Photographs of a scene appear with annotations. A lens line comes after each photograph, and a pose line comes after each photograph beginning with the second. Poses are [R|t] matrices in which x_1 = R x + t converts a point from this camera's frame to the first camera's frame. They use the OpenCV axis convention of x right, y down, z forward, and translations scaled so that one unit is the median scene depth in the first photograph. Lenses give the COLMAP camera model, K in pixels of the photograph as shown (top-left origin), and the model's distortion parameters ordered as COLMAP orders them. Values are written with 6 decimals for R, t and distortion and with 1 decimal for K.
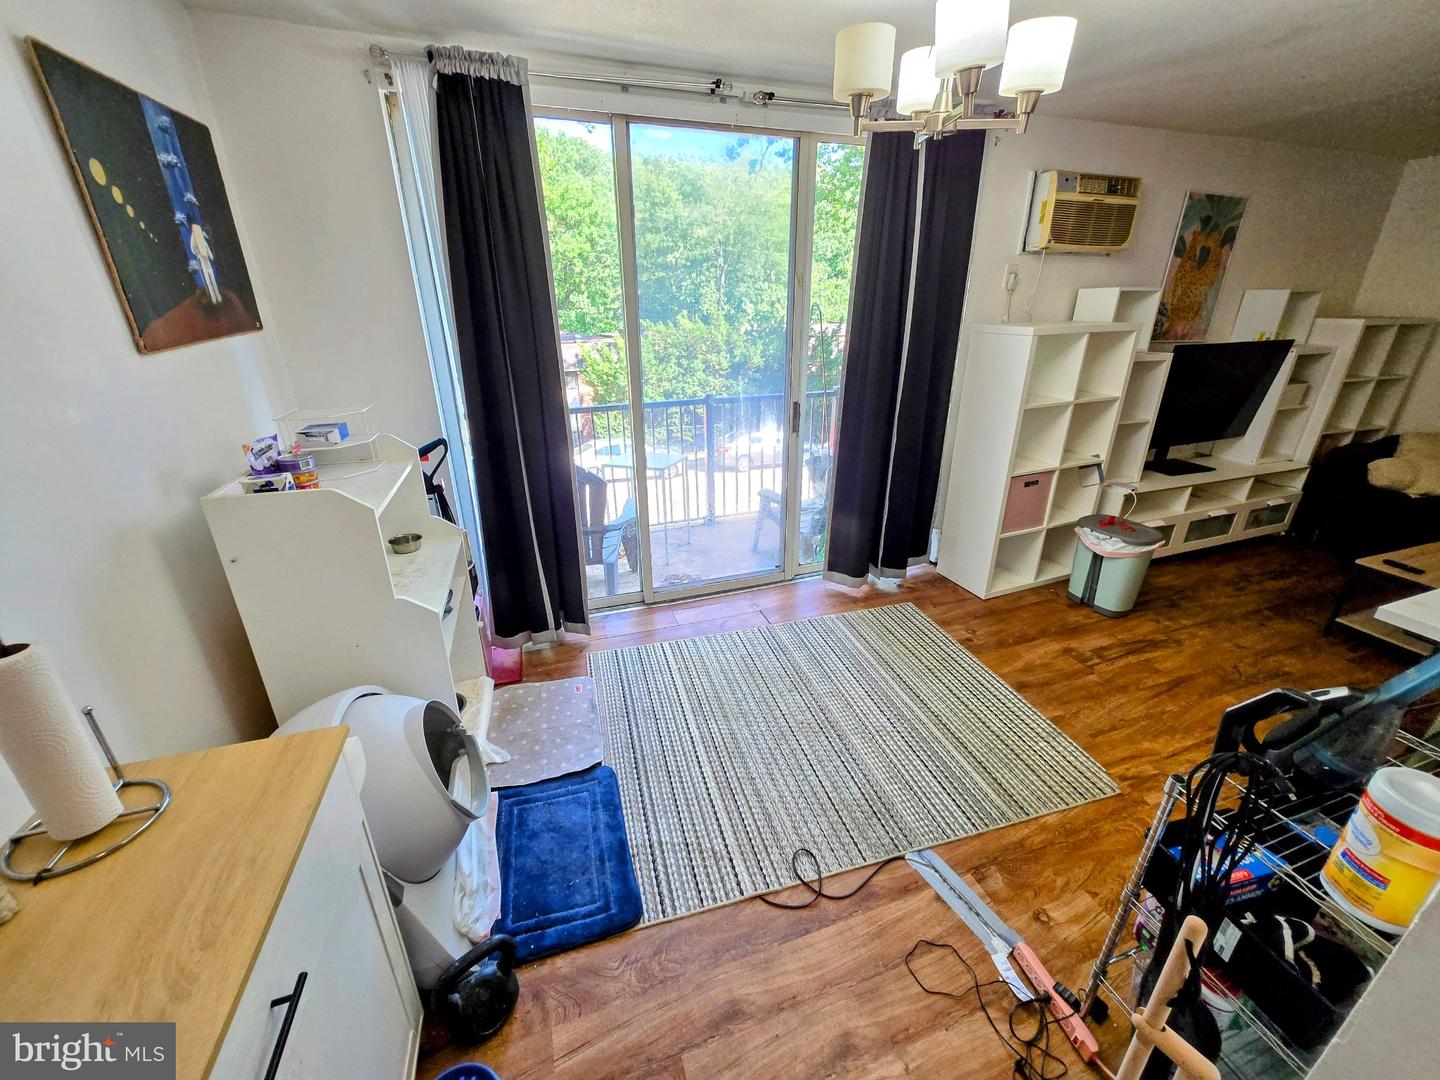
lens RADIAL K [[560.4, 0, 720.2], [0, 560.4, 529.6], [0, 0, 1]] dist [-0.000949, -0.000310]
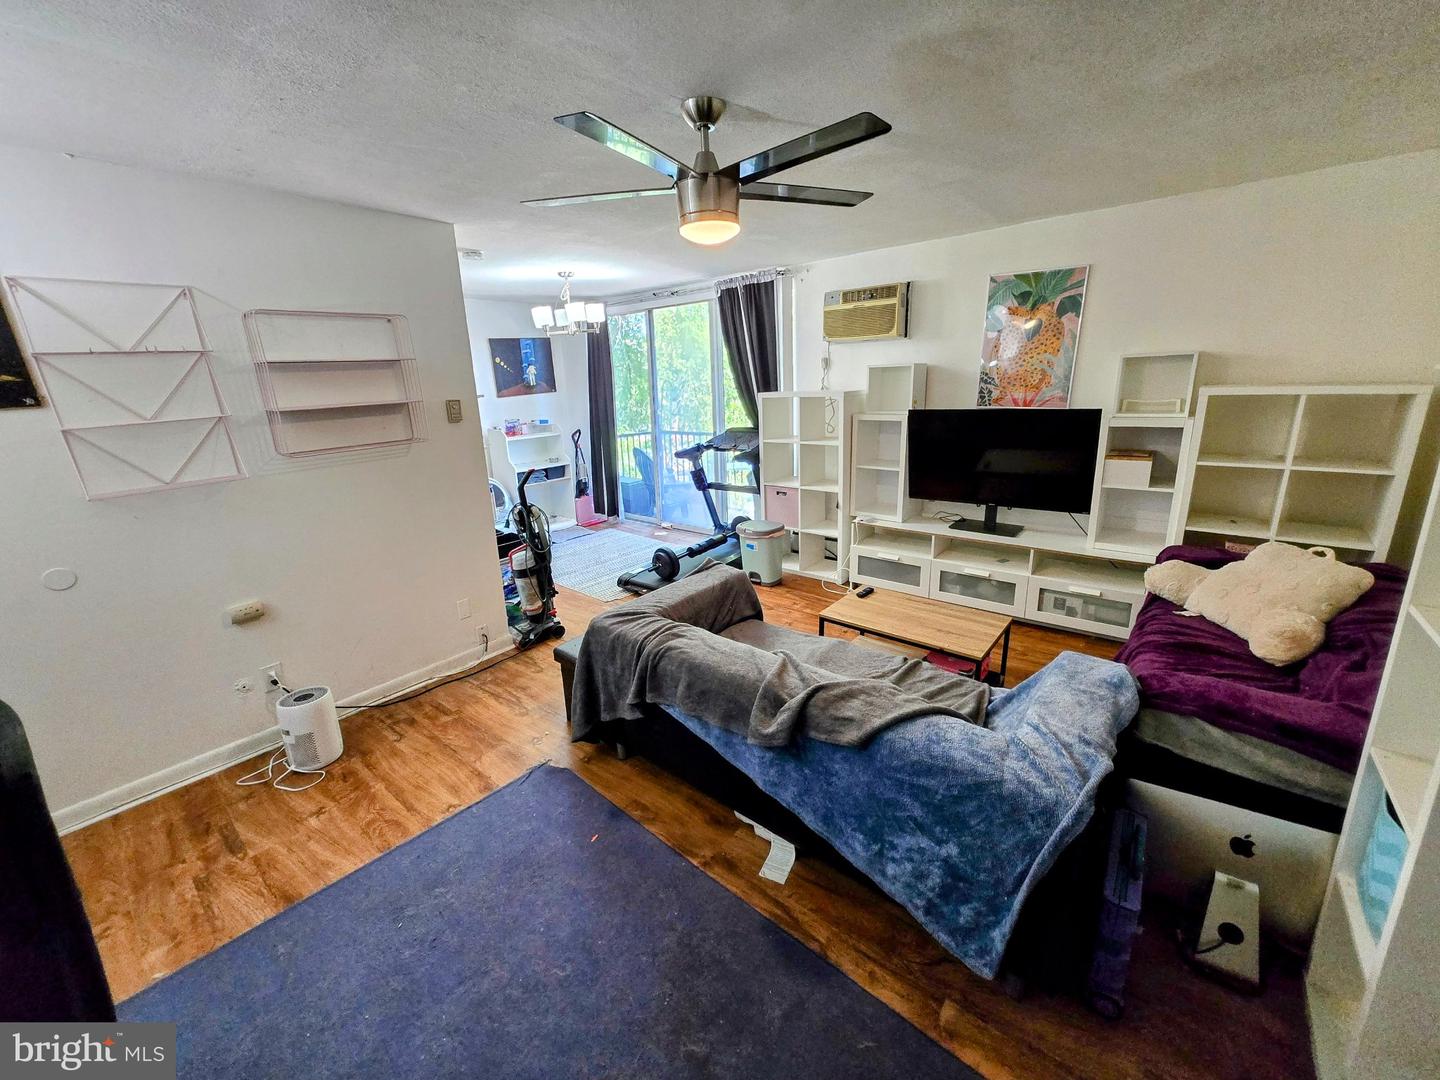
lens RADIAL K [[566.1, 0, 717.4], [0, 566.1, 524.6], [0, 0, 1]] dist [-0.000824, -0.000031]
pose [[0.523979, 0.201554, -0.827540, 1.503341], [-0.287978, 0.956301, 0.050574, -0.030809], [0.801570, 0.211814, 0.559125, 0.037860]]
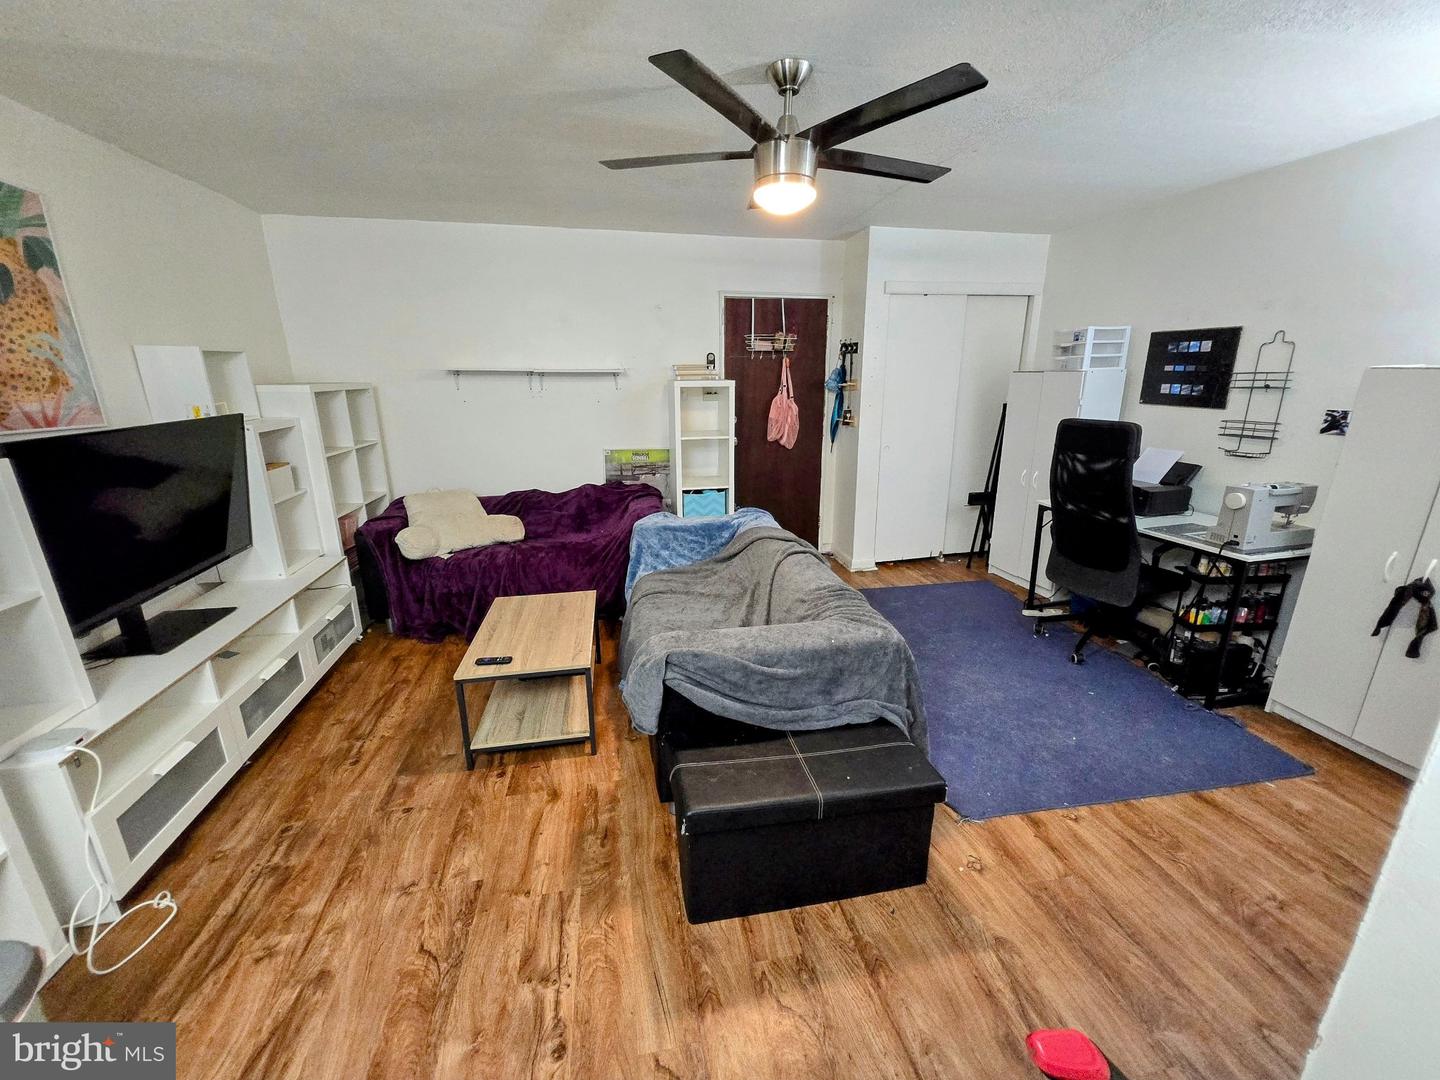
lens RADIAL K [[560.4, 0, 720.2], [0, 560.4, 529.6], [0, 0, 1]] dist [-0.000949, -0.000310]
pose [[0.137090, -0.260939, 0.955572, 0.382561], [0.376025, 0.906179, 0.193506, -0.111053], [-0.916413, 0.332791, 0.222348, 0.322688]]
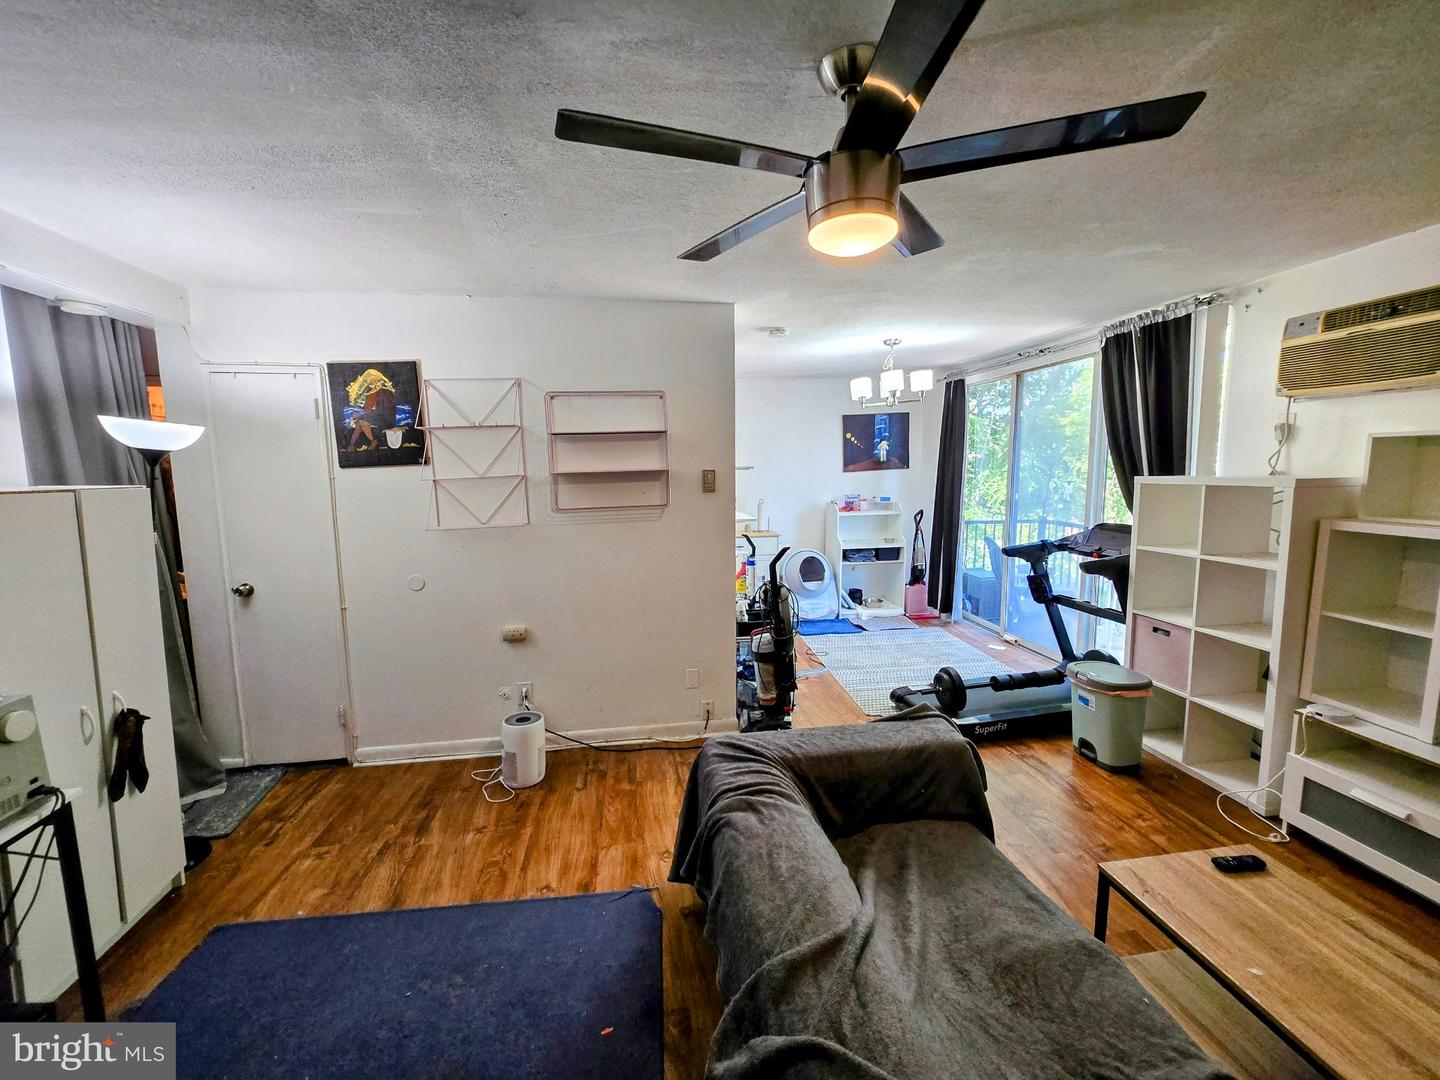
lens RADIAL K [[560.4, 0, 720.2], [0, 560.4, 529.6], [0, 0, 1]] dist [-0.000949, -0.000310]
pose [[-0.175041, 0.117522, -0.977522, 1.390118], [-0.354798, 0.918614, 0.173972, -0.127329], [0.918411, 0.377275, -0.119099, 0.315812]]
